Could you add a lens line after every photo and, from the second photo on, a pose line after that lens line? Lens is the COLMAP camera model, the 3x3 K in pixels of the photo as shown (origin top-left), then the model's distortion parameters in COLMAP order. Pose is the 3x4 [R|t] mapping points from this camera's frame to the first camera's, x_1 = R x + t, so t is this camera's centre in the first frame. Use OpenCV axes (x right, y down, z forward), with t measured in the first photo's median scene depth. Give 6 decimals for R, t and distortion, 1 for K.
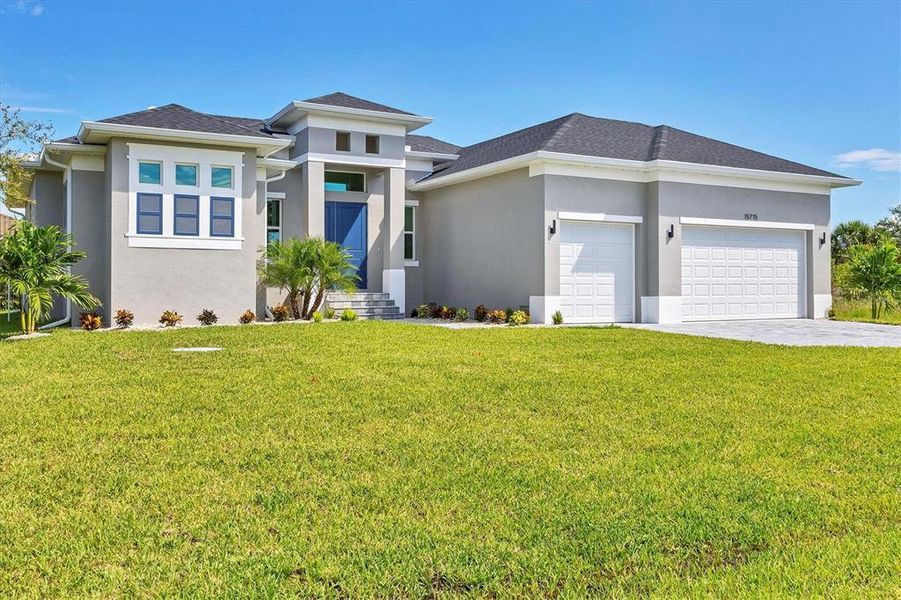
lens RADIAL K [[782.5, 0, 450.5], [0, 782.5, 300.0], [0, 0, 1]] dist [0.001826, -0.000038]
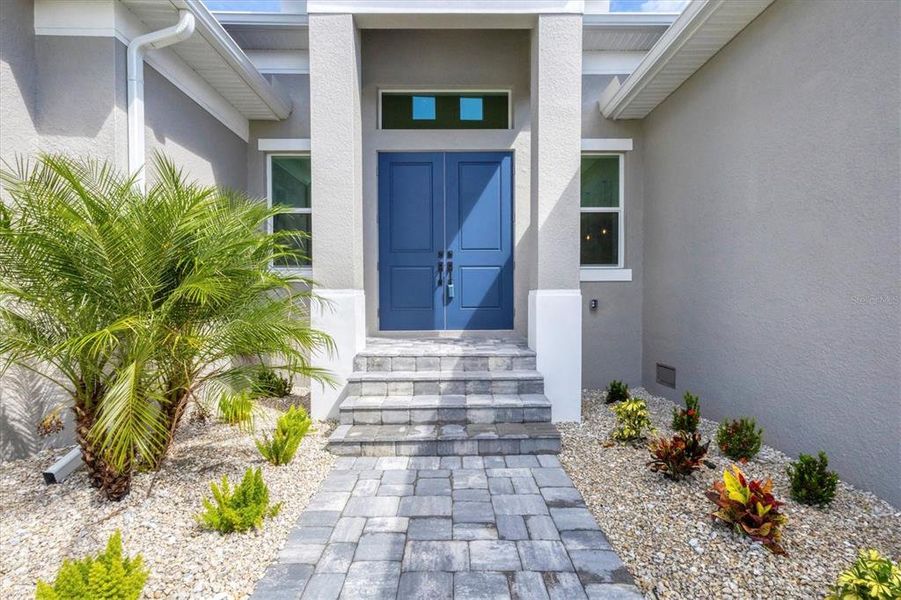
lens RADIAL K [[421.3, 0, 450.8], [0, 421.3, 295.4], [0, 0, 1]] dist [-0.000277, 0.000158]
pose [[0.883685, 0.001463, -0.468080, -0.022760], [-0.005640, 0.999956, -0.007523, -0.038843], [0.468048, 0.009288, 0.883654, 0.893625]]
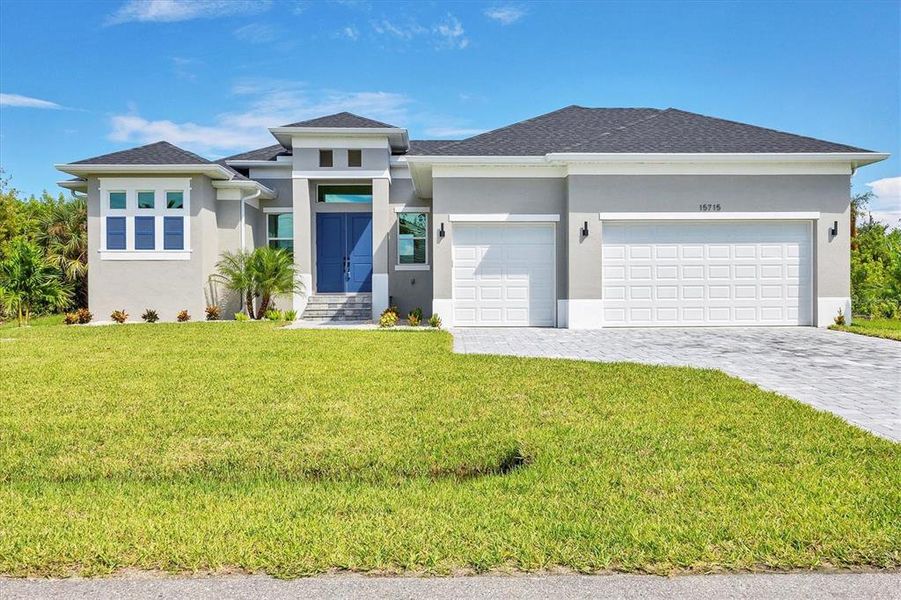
lens RADIAL K [[782.5, 0, 450.5], [0, 782.5, 300.0], [0, 0, 1]] dist [0.001826, -0.000038]
pose [[0.889394, 0.002025, -0.457138, 0.561700], [-0.002832, 0.999995, -0.001079, -0.002666], [0.457133, 0.002254, 0.889395, 0.108955]]
